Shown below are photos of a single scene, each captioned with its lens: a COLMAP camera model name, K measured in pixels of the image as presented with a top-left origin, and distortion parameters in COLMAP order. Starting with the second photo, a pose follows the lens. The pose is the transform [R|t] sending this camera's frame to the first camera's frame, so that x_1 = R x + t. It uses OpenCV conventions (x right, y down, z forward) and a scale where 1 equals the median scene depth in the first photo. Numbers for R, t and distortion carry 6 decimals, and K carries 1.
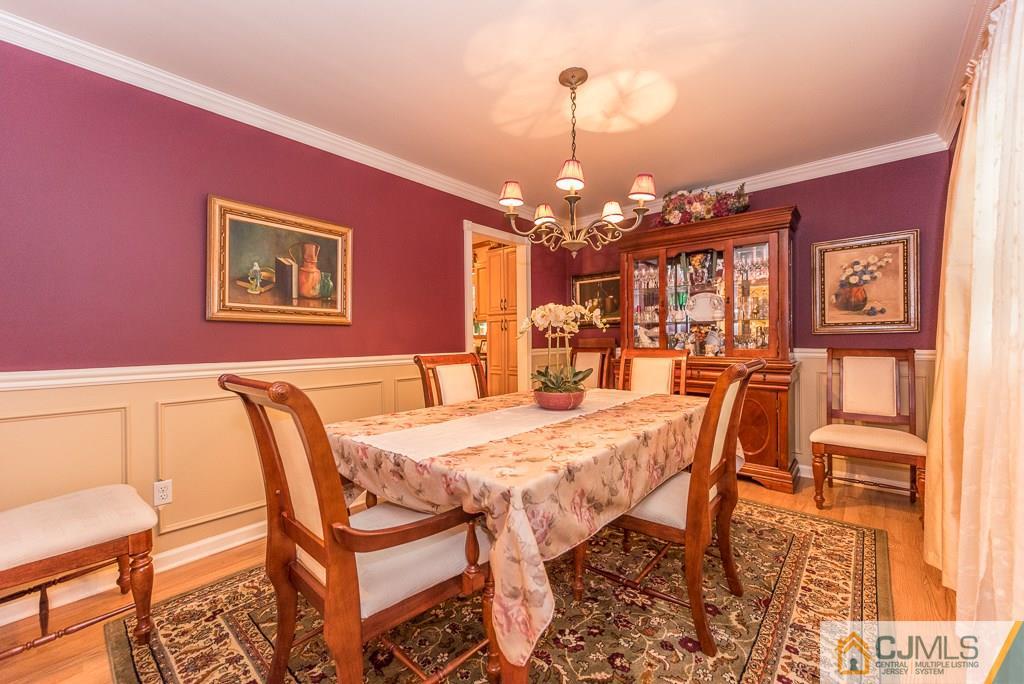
lens RADIAL K [[401.0, 0, 509.4], [0, 401.0, 339.7], [0, 0, 1]] dist [0.000184, -0.000201]
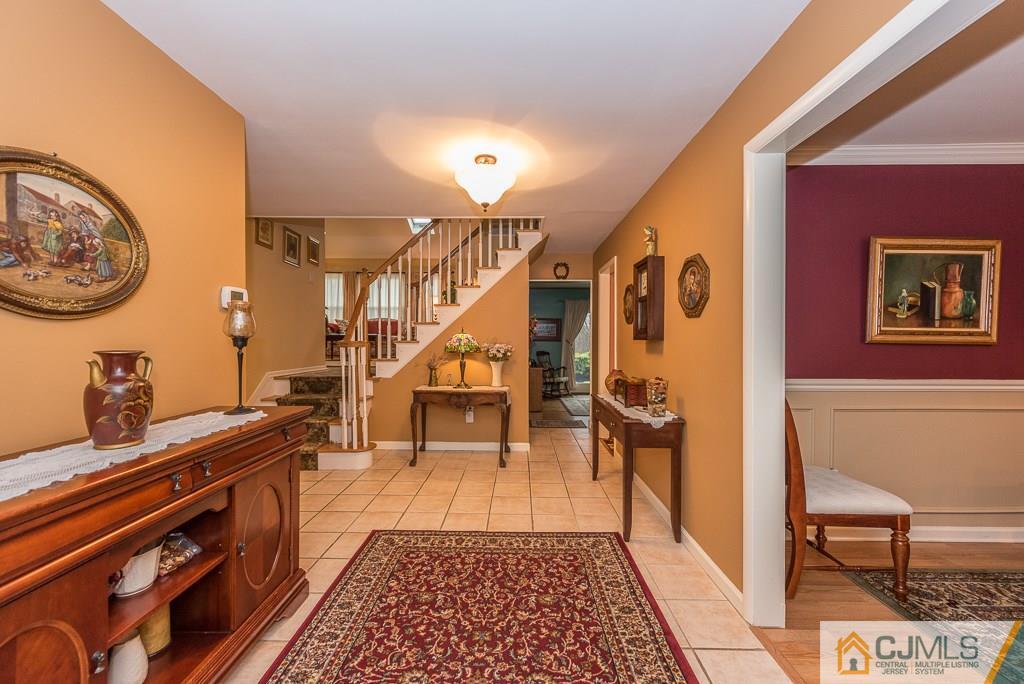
lens RADIAL K [[401.0, 0, 509.4], [0, 401.0, 339.7], [0, 0, 1]] dist [0.000184, -0.000201]
pose [[0.652585, 0.012195, -0.757617, -0.472752], [-0.009429, 0.999924, 0.007974, -0.050162], [0.757656, 0.001940, 0.652651, -0.492000]]
